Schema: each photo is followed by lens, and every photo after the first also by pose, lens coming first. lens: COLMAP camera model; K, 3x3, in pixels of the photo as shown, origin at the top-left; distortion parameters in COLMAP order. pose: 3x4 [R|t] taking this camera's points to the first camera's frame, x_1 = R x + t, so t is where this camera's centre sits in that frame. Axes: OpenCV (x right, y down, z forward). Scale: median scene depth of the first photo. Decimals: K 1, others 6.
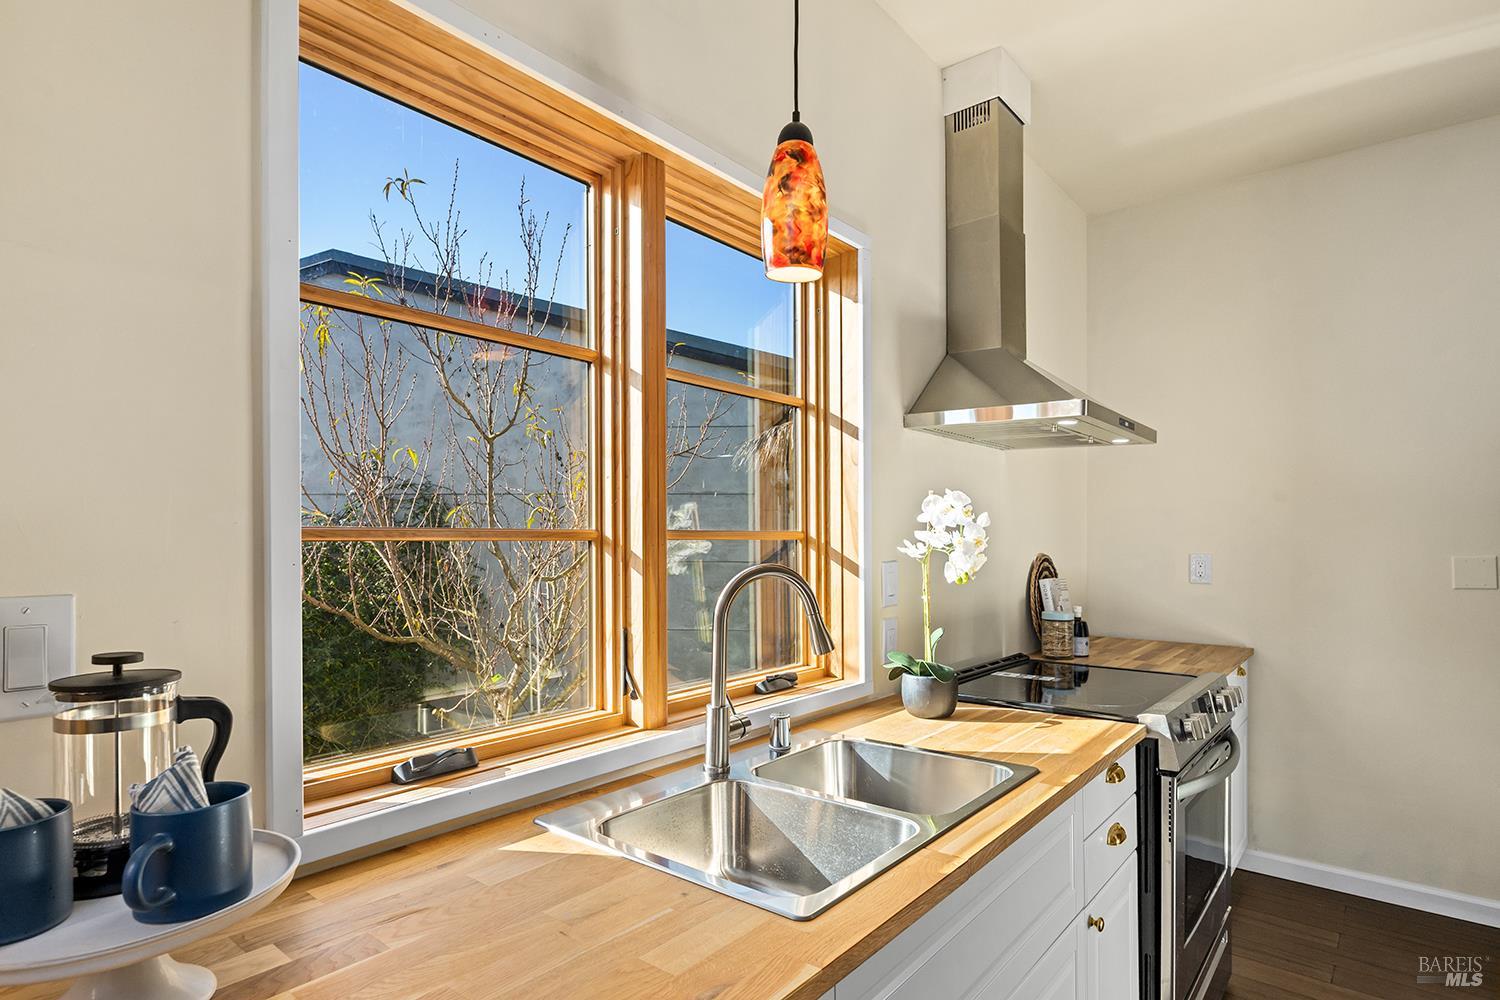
lens RADIAL K [[799.9, 0, 767.9], [0, 799.9, 531.9], [0, 0, 1]] dist [-0.001306, -0.000065]
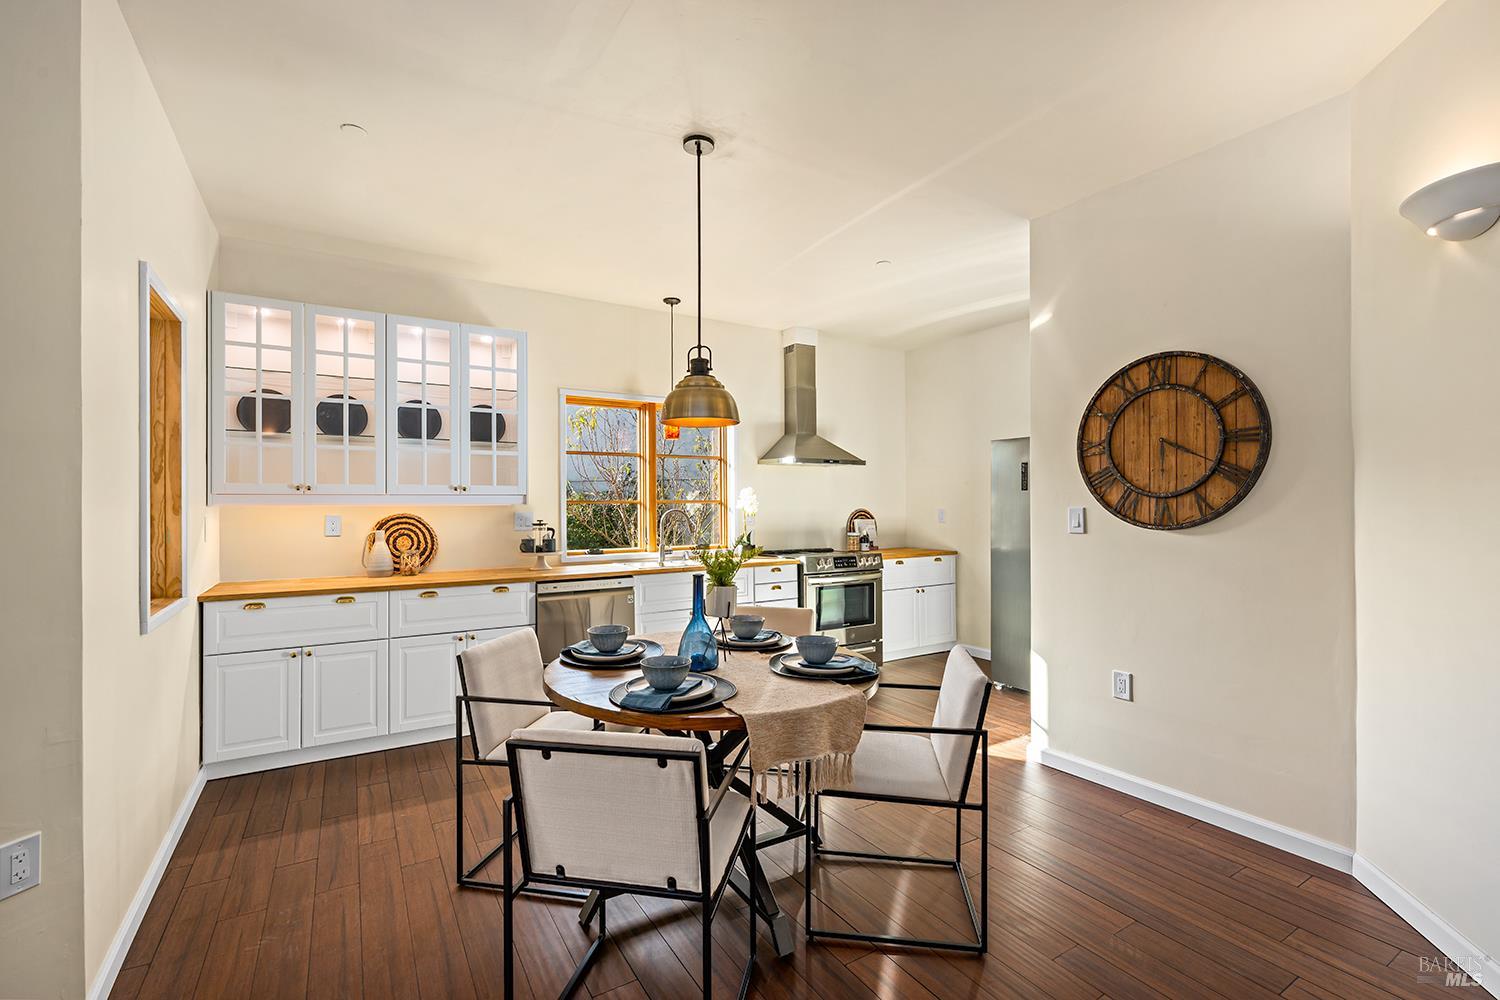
lens RADIAL K [[633.5, 0, 747.6], [0, 633.5, 500.2], [0, 0, 1]] dist [0.000980, 0.000008]
pose [[0.946009, -0.002753, -0.324129, 0.911992], [0.005093, 0.999967, 0.006373, -0.015897], [0.324101, -0.007679, 0.945991, -1.234559]]
